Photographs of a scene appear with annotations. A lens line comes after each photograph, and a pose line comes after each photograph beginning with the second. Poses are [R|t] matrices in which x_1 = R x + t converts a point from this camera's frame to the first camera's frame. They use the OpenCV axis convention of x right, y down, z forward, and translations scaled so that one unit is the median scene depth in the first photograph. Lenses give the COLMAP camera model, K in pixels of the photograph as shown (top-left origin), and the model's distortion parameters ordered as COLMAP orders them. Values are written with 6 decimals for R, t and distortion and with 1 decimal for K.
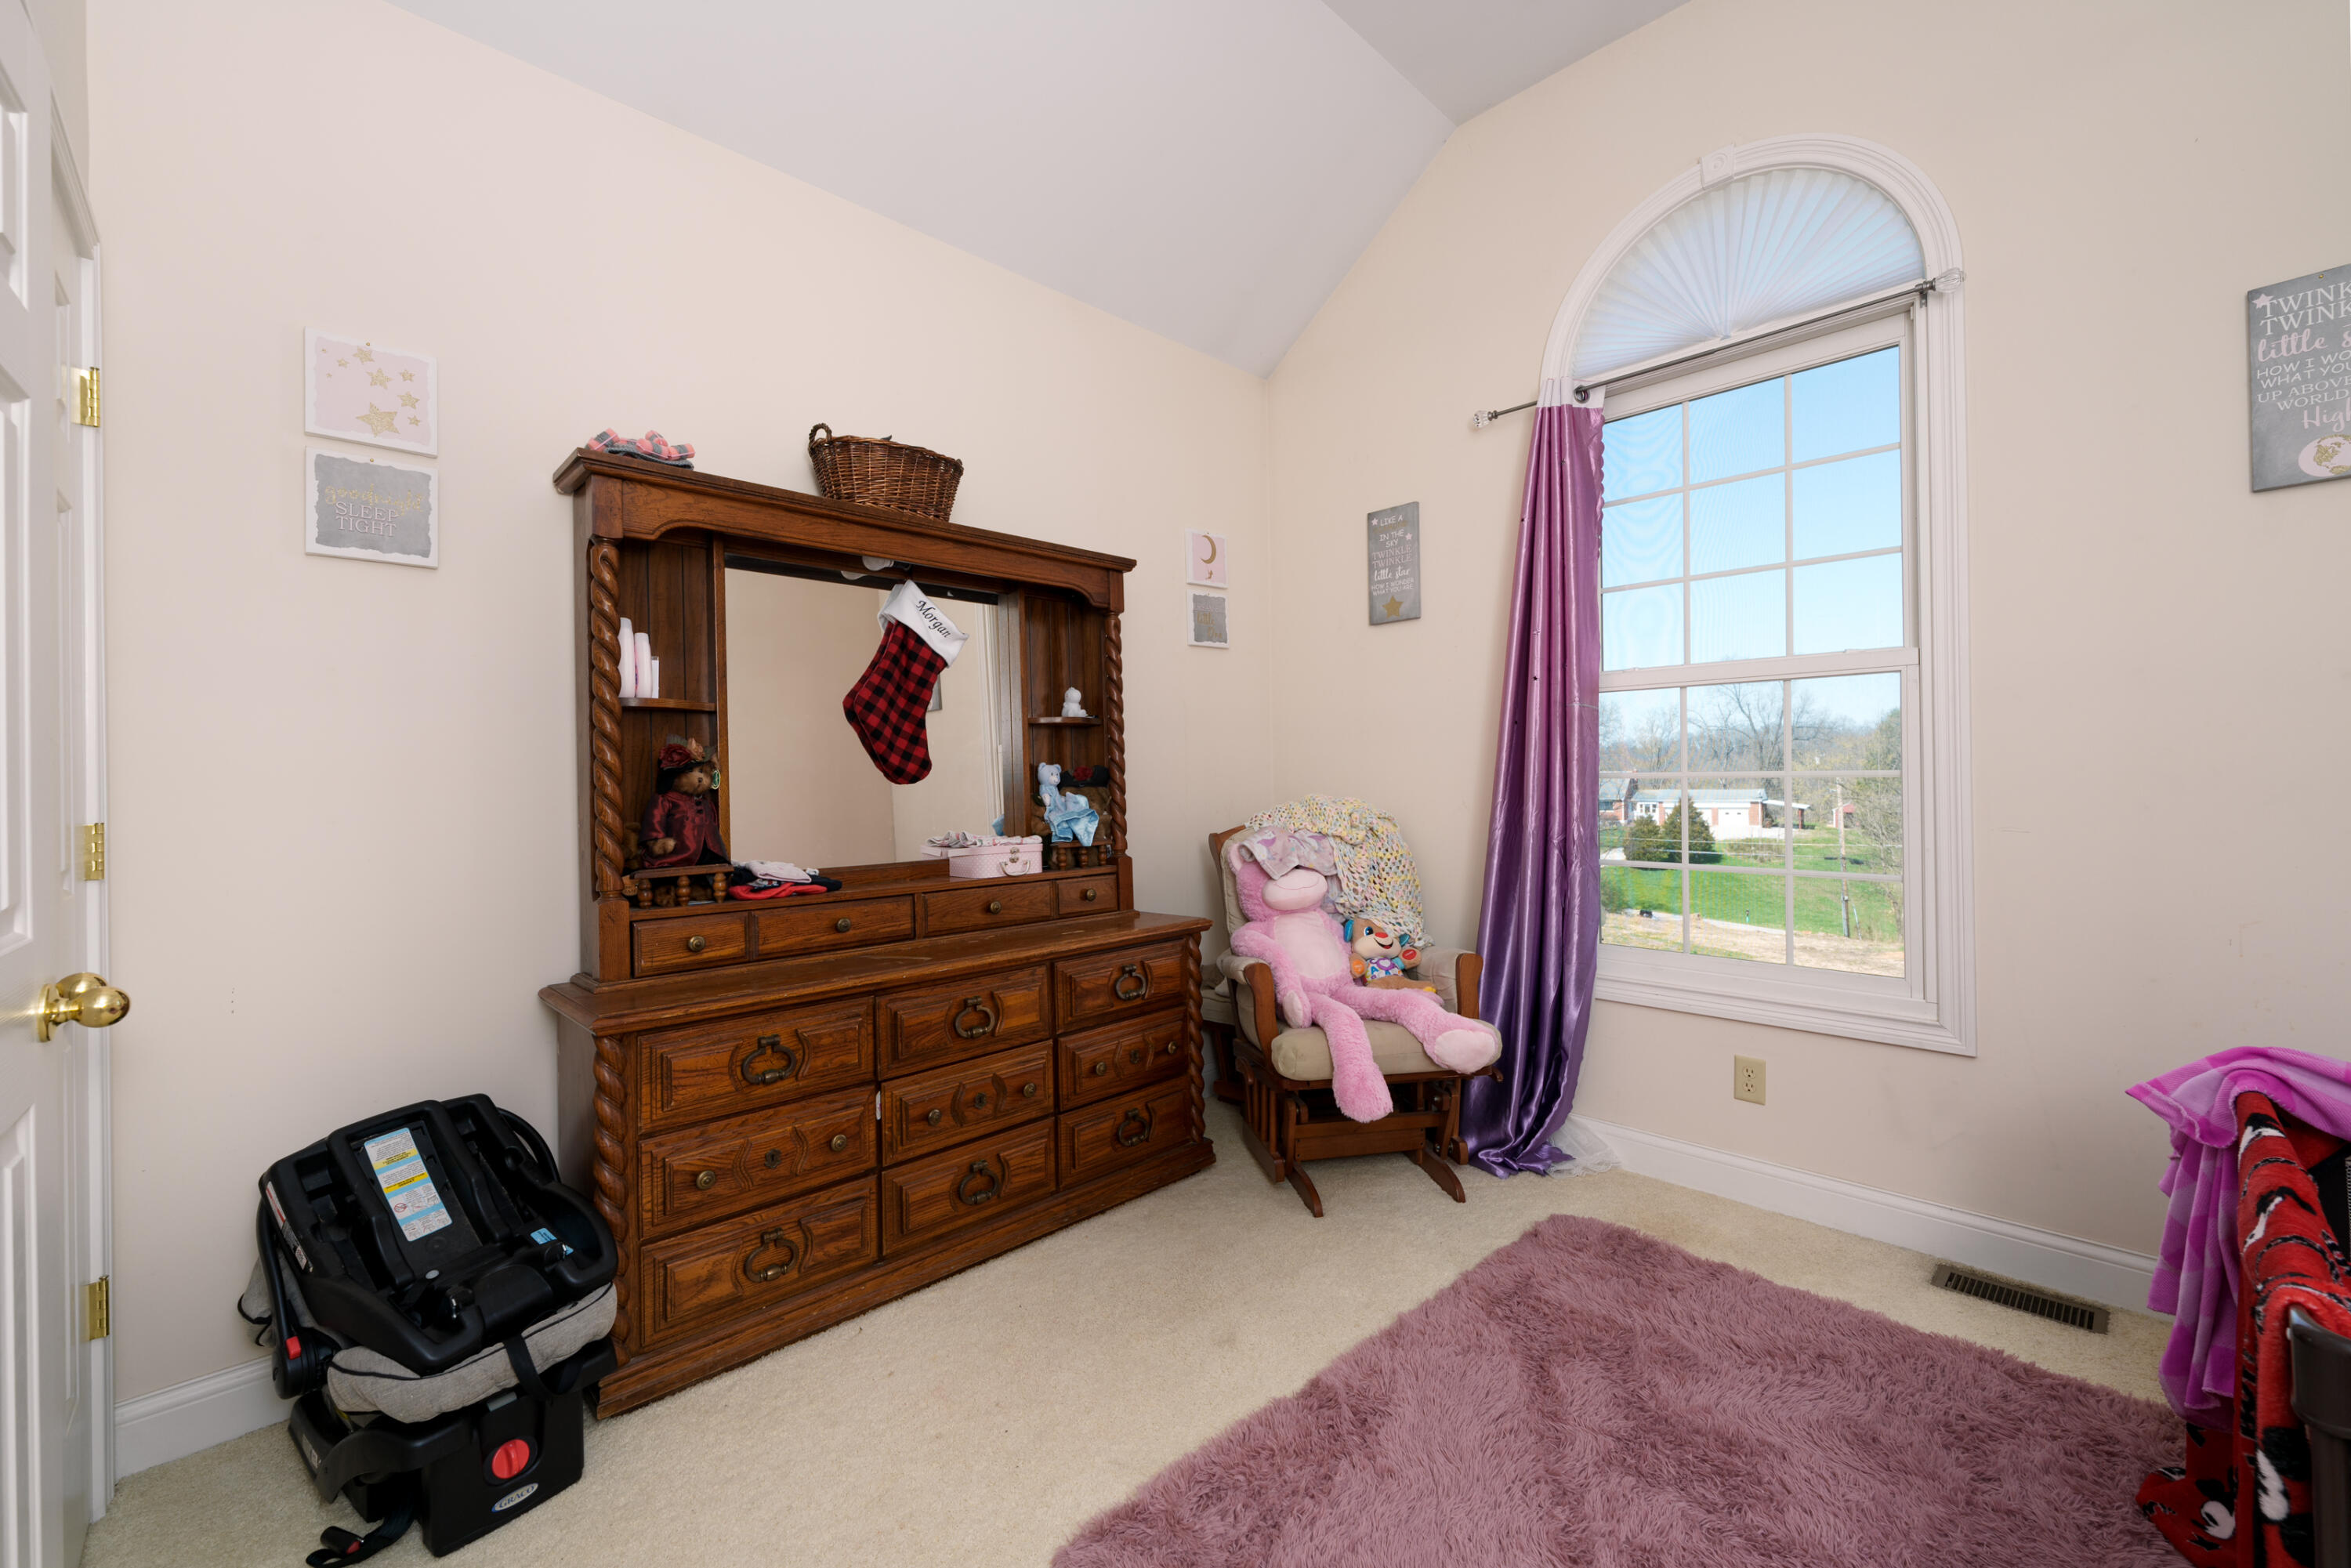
lens RADIAL K [[942.9, 0, 1180.9], [0, 942.9, 776.7], [0, 0, 1]] dist [-0.002469, -0.000130]
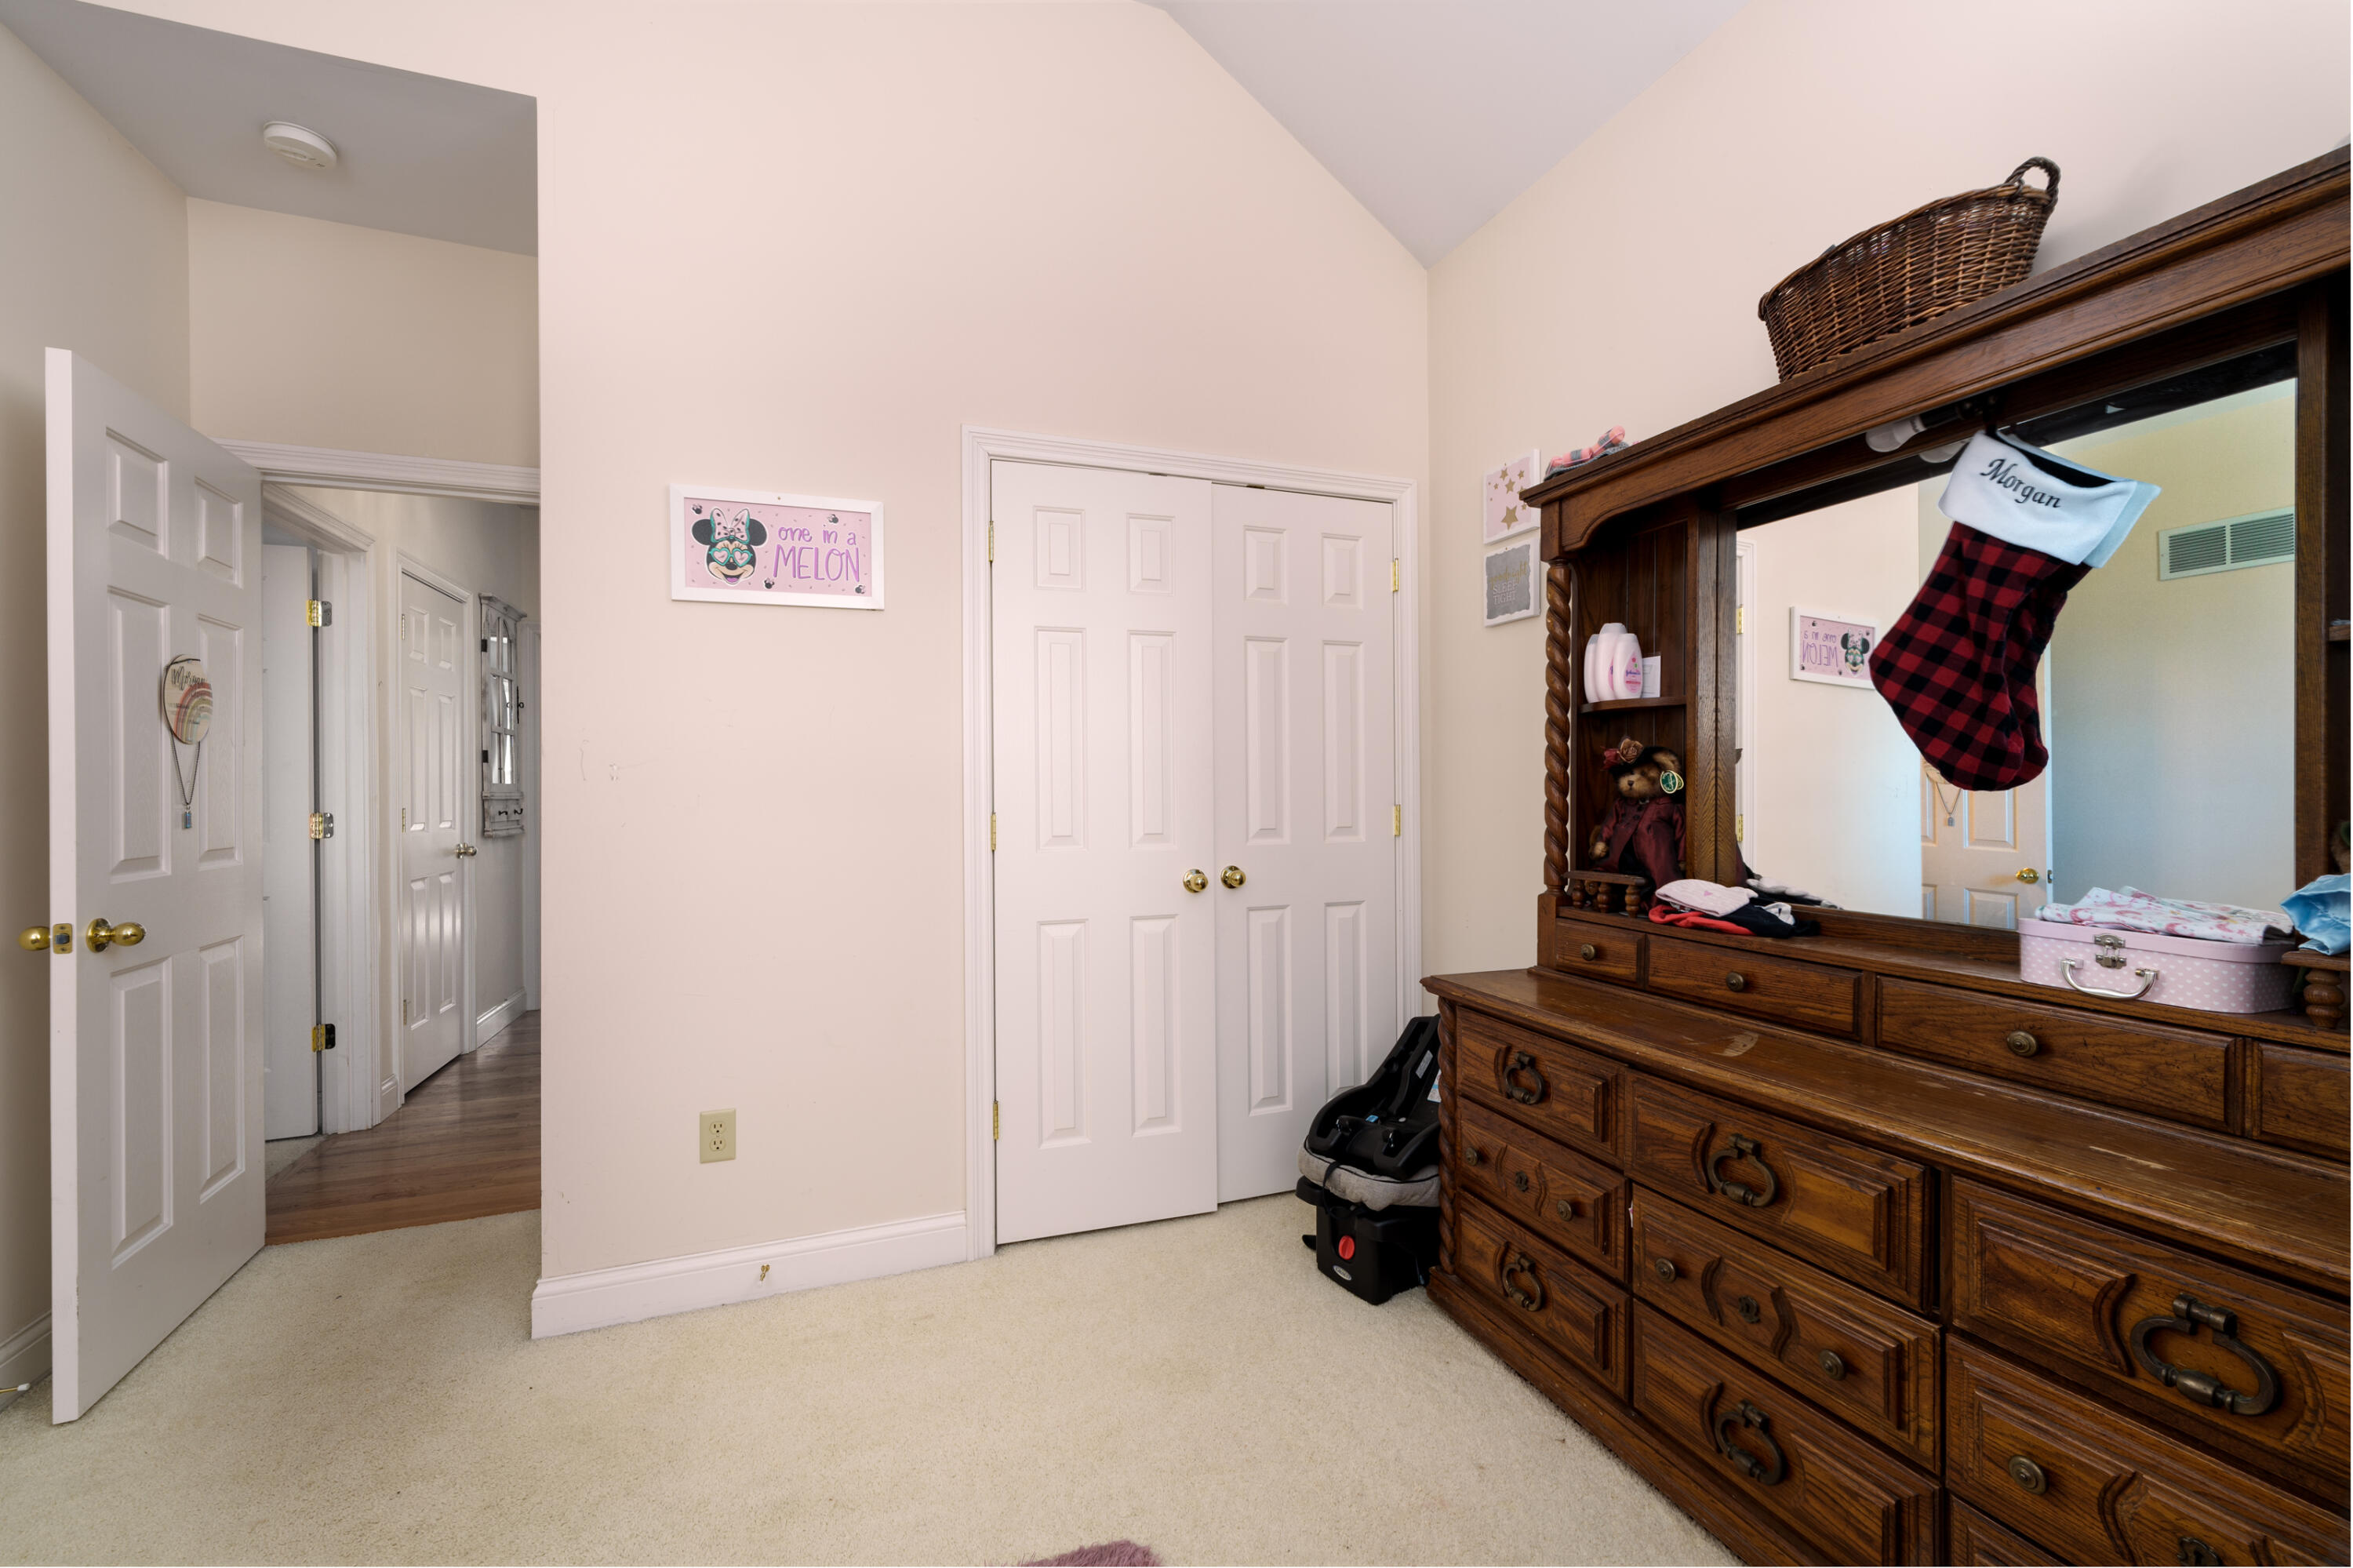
lens RADIAL K [[943.8, 0, 1183.1], [0, 943.8, 790.2], [0, 0, 1]] dist [-0.002469, -0.000130]
pose [[-0.388015, 0.018349, -0.921470, 0.499038], [0.011722, 0.999819, 0.014973, -0.008286], [0.921578, -0.004992, -0.388160, 0.918043]]
